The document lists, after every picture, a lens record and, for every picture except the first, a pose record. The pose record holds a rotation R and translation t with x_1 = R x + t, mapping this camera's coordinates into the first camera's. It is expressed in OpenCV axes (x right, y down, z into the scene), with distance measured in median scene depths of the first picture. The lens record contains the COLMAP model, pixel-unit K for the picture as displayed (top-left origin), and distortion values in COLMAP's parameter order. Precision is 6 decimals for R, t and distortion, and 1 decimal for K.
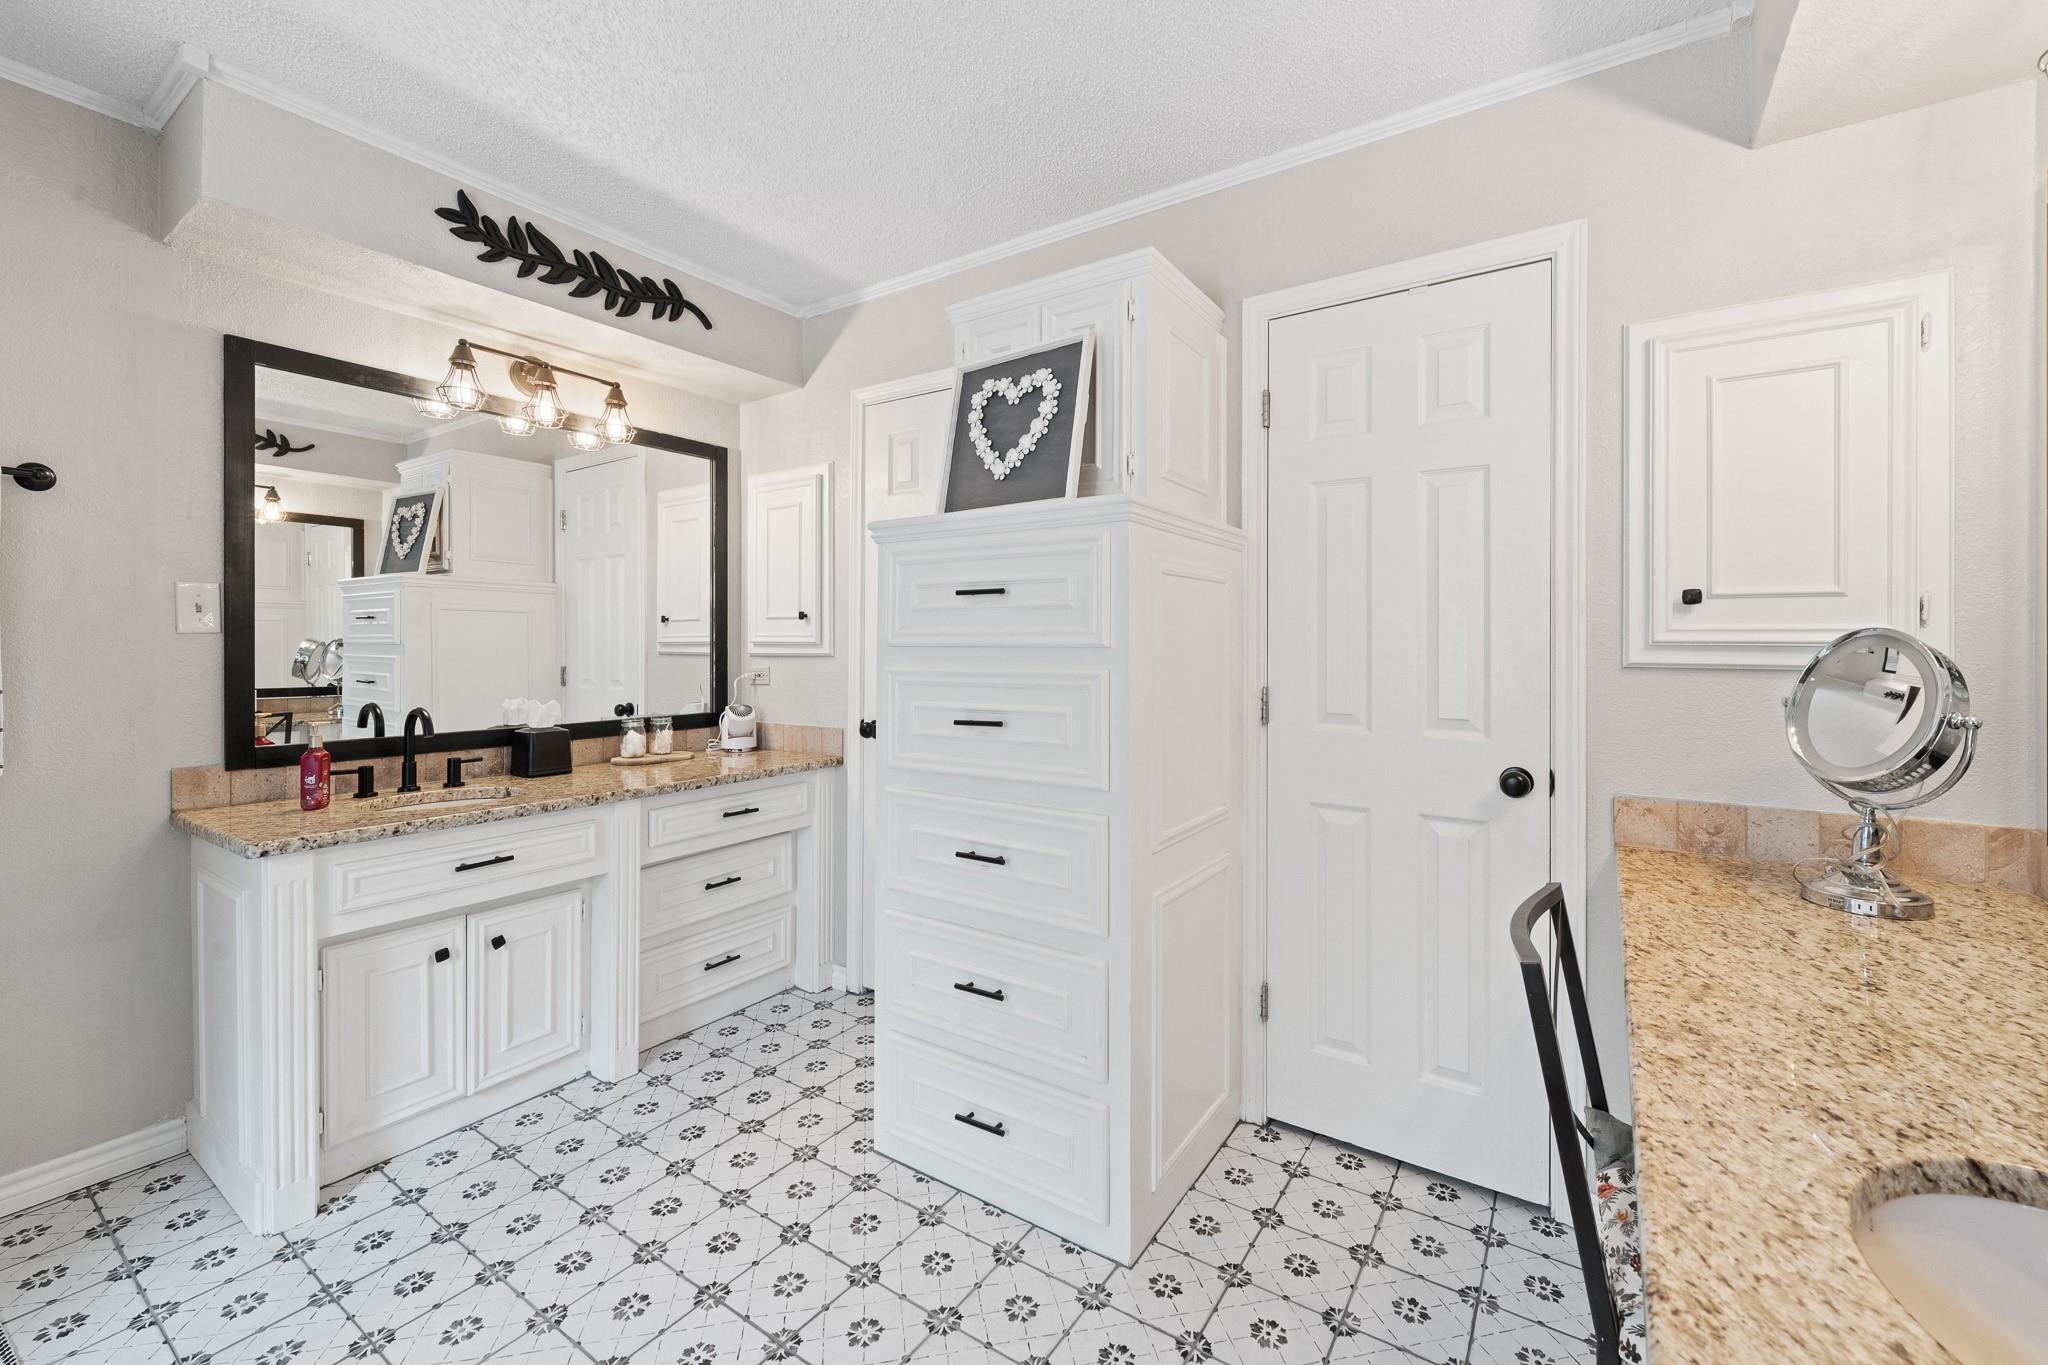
lens RADIAL K [[845.4, 0, 1030.6], [0, 845.4, 650.7], [0, 0, 1]] dist [-0.000944, -0.000528]
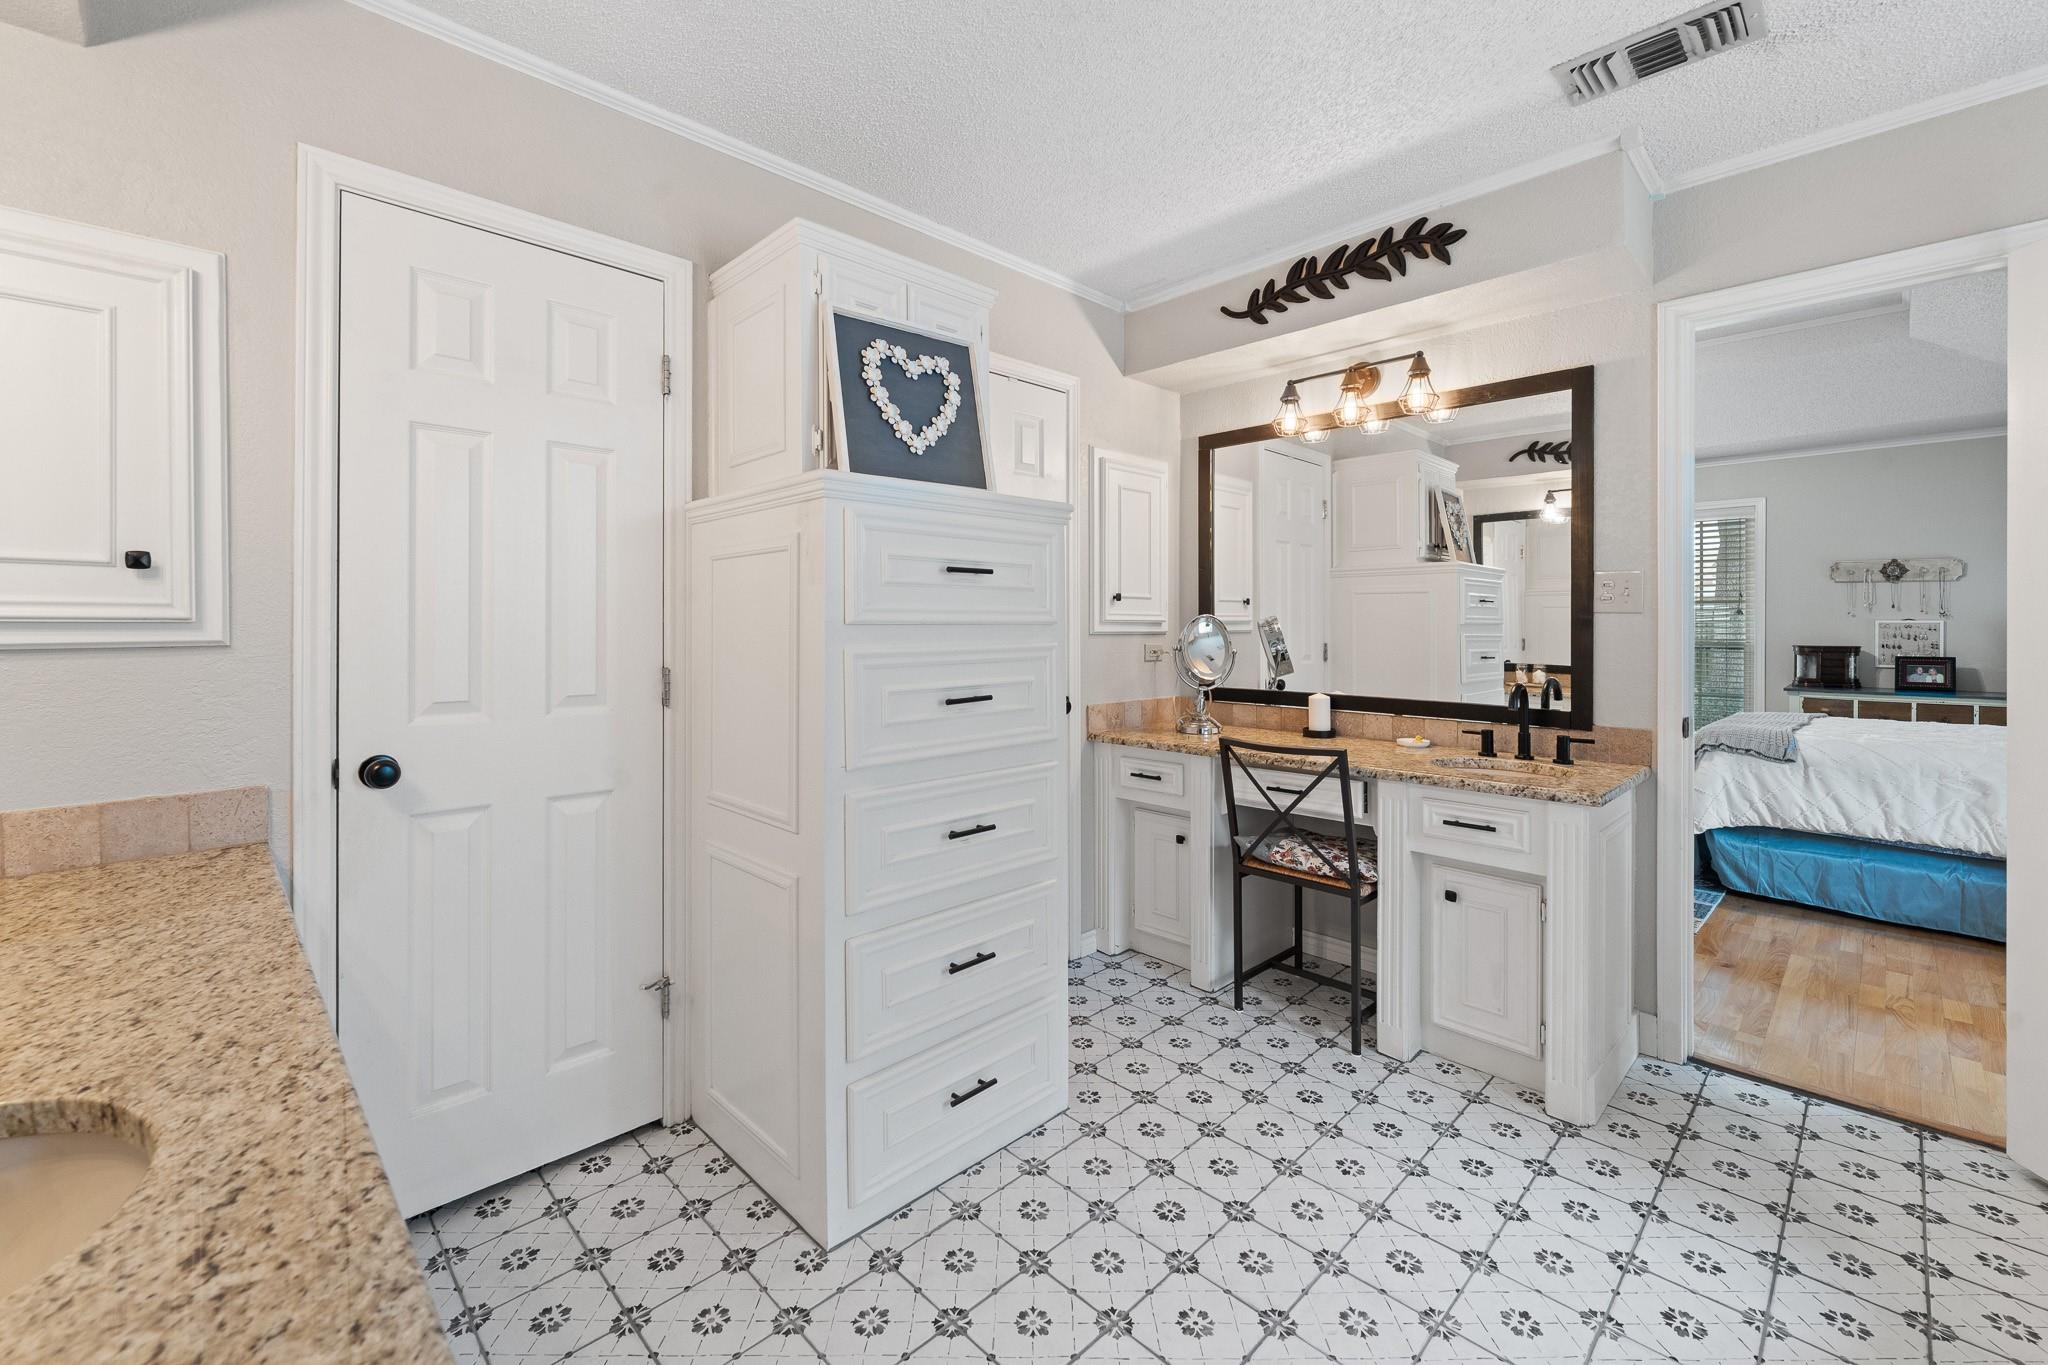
lens RADIAL K [[858.2, 0, 1035.8], [0, 858.2, 625.9], [0, 0, 1]] dist [-0.001015, -0.000091]
pose [[0.189199, -0.004227, 0.981930, -0.997735], [0.007536, 0.999968, 0.002853, -0.004551], [-0.981910, 0.006860, 0.189225, 0.682909]]
